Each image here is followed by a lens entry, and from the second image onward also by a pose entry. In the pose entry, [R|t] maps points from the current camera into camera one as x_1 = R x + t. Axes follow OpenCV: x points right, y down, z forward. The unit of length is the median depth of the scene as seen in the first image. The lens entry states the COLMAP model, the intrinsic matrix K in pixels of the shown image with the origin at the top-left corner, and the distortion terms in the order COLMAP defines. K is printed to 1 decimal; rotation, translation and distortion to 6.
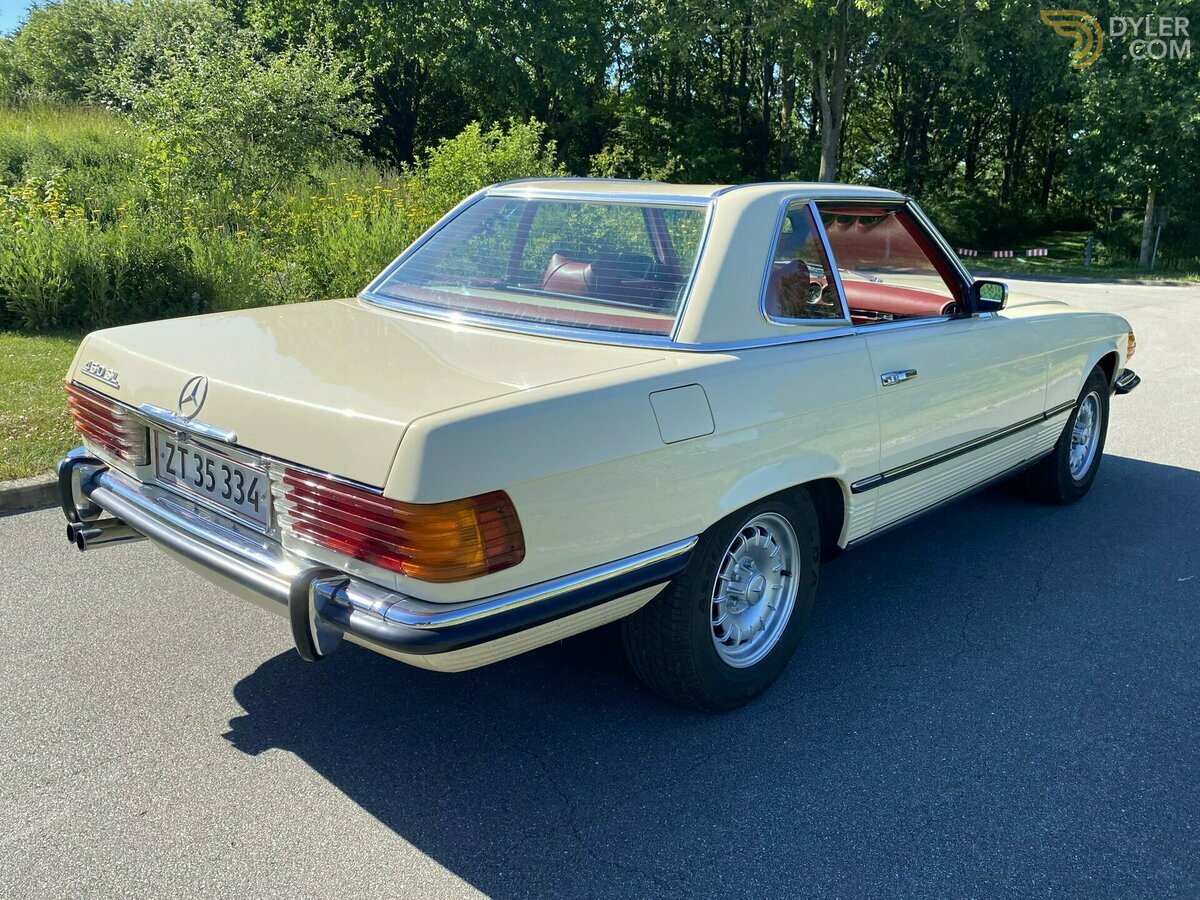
lens RADIAL K [[1003.0, 0, 669.9], [0, 1003.0, 430.5], [0, 0, 1]] dist [0.013044, -0.007328]
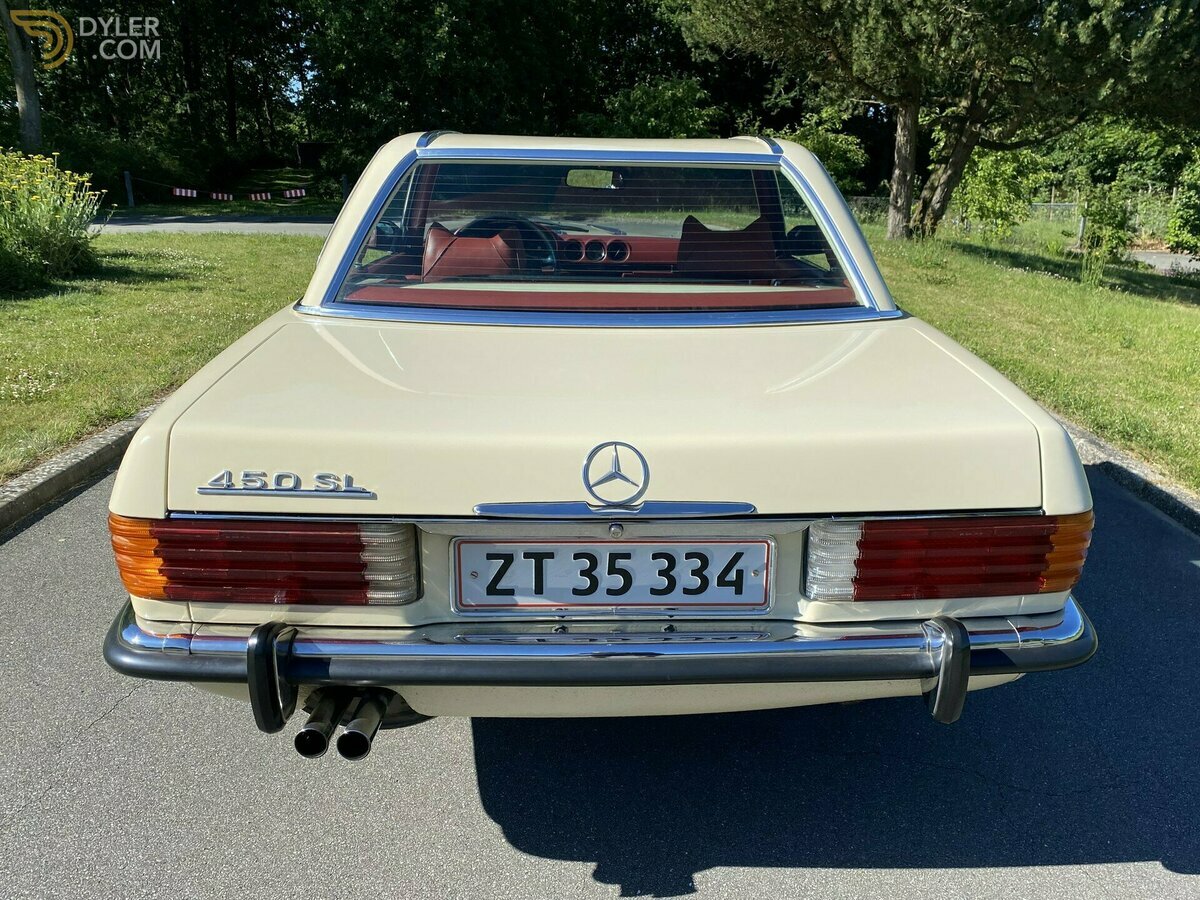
lens RADIAL K [[976.2, 0, 648.9], [0, 976.2, 502.2], [0, 0, 1]] dist [0.054398, -0.064149]
pose [[0.734296, -0.251038, 0.630705, -0.794134], [0.166628, 0.967338, 0.191031, -0.125522], [-0.658061, -0.035180, 0.752142, 0.408099]]
